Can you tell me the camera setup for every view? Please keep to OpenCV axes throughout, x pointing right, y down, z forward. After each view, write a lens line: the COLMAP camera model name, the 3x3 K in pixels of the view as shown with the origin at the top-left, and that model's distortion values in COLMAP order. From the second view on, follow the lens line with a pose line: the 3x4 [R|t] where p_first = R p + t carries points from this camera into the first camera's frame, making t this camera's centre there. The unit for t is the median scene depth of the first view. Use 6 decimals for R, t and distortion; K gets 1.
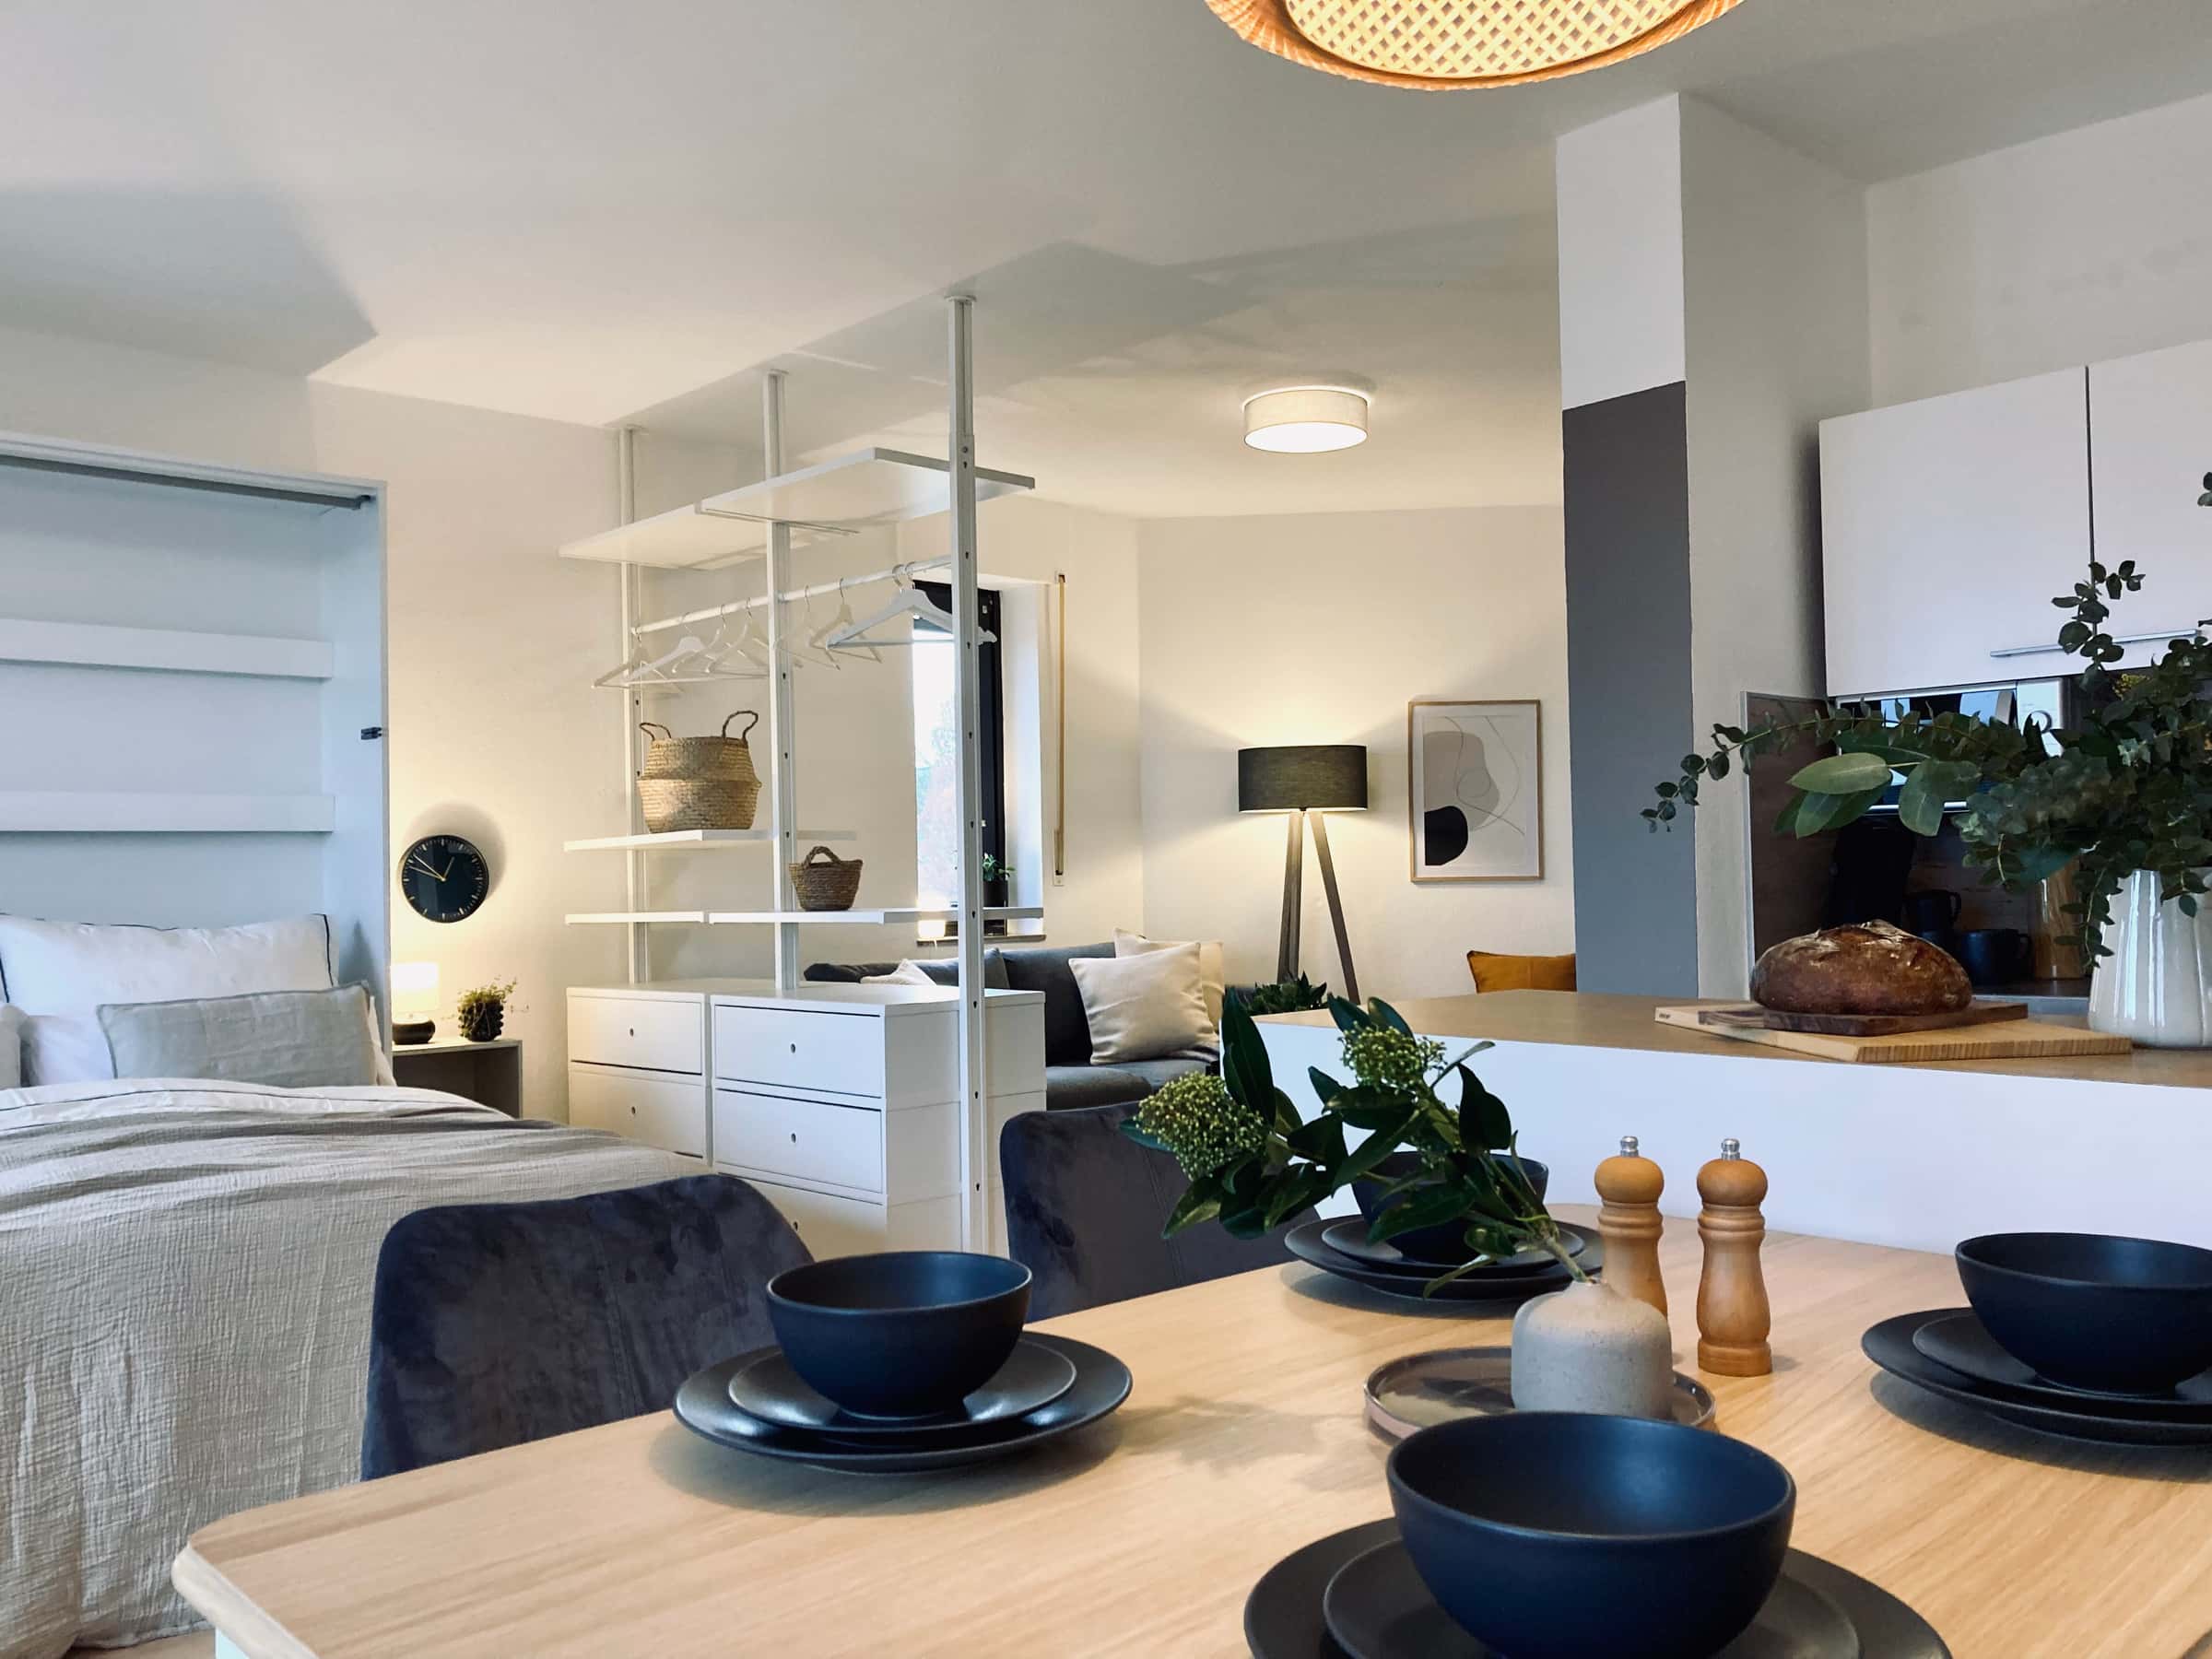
lens RADIAL K [[1832.3, 0, 1099.4], [0, 1832.3, 860.6], [0, 0, 1]] dist [0.107945, -0.189057]
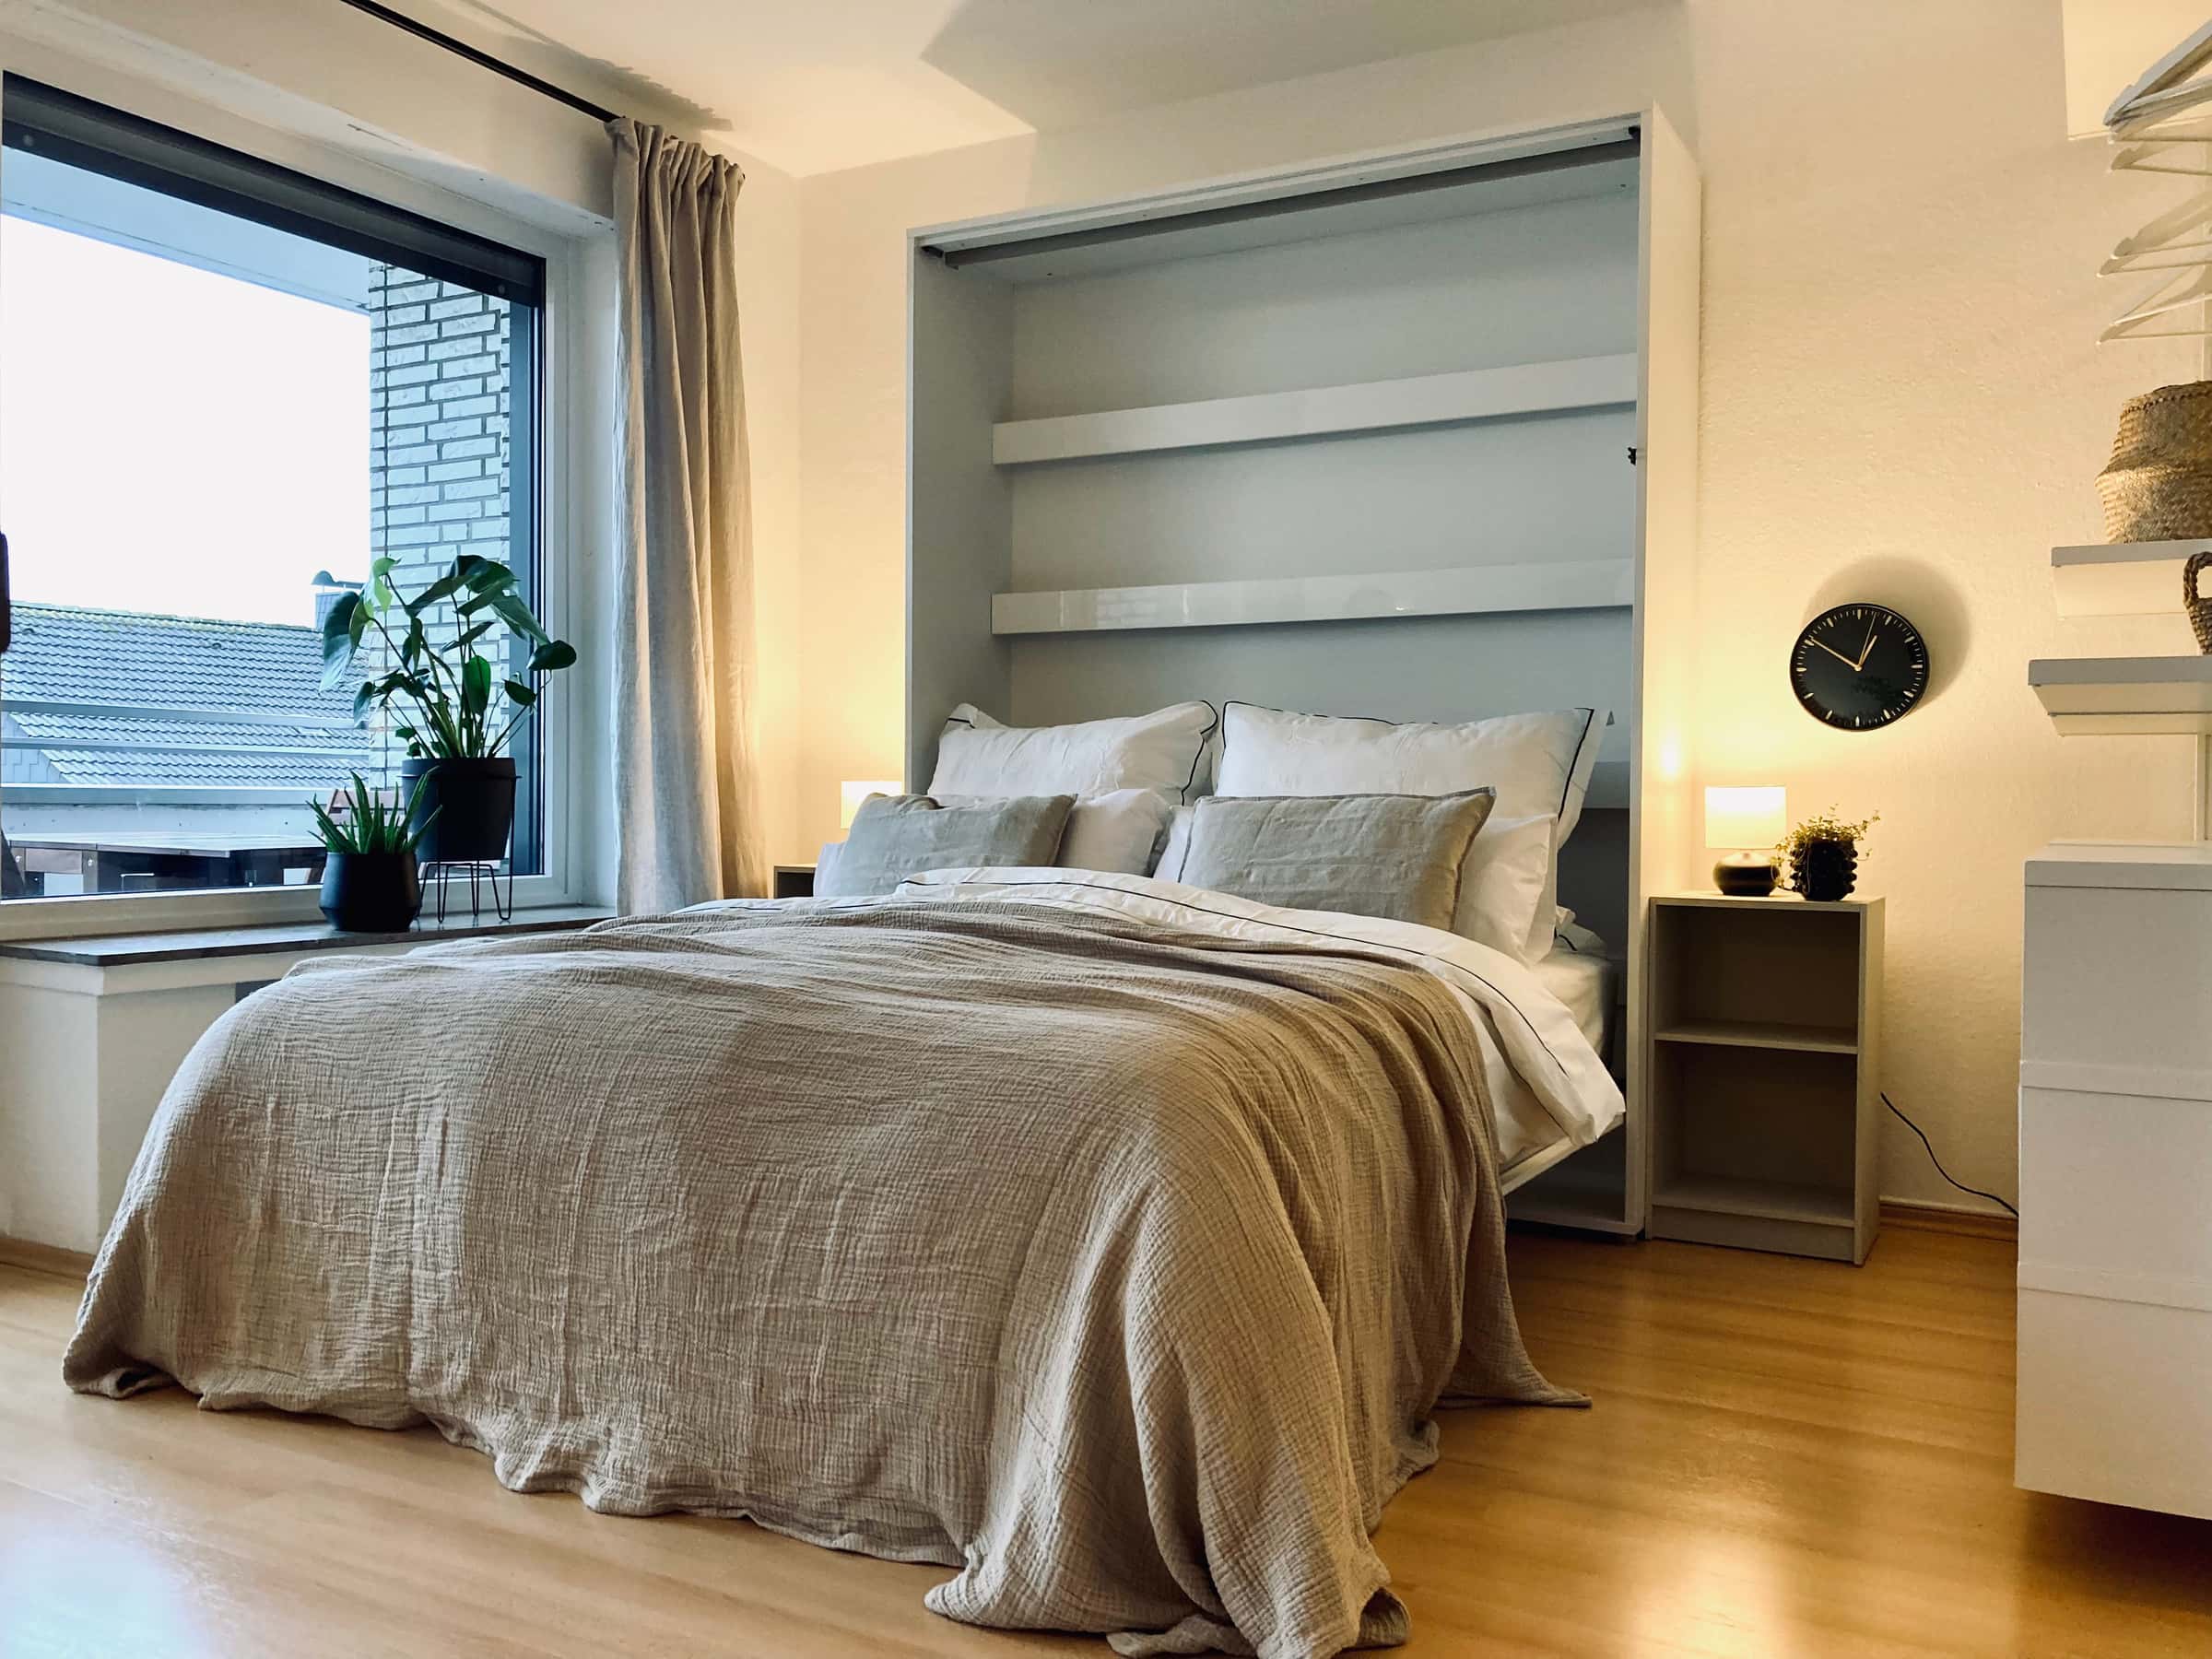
lens RADIAL K [[1834.4, 0, 1106.0], [0, 1834.4, 829.5], [0, 0, 1]] dist [0.039717, -0.006800]
pose [[0.308470, 0.045316, -0.950154, 0.241120], [-0.004441, 0.998922, 0.046200, 0.044850], [0.951224, -0.010032, 0.308339, 0.579707]]
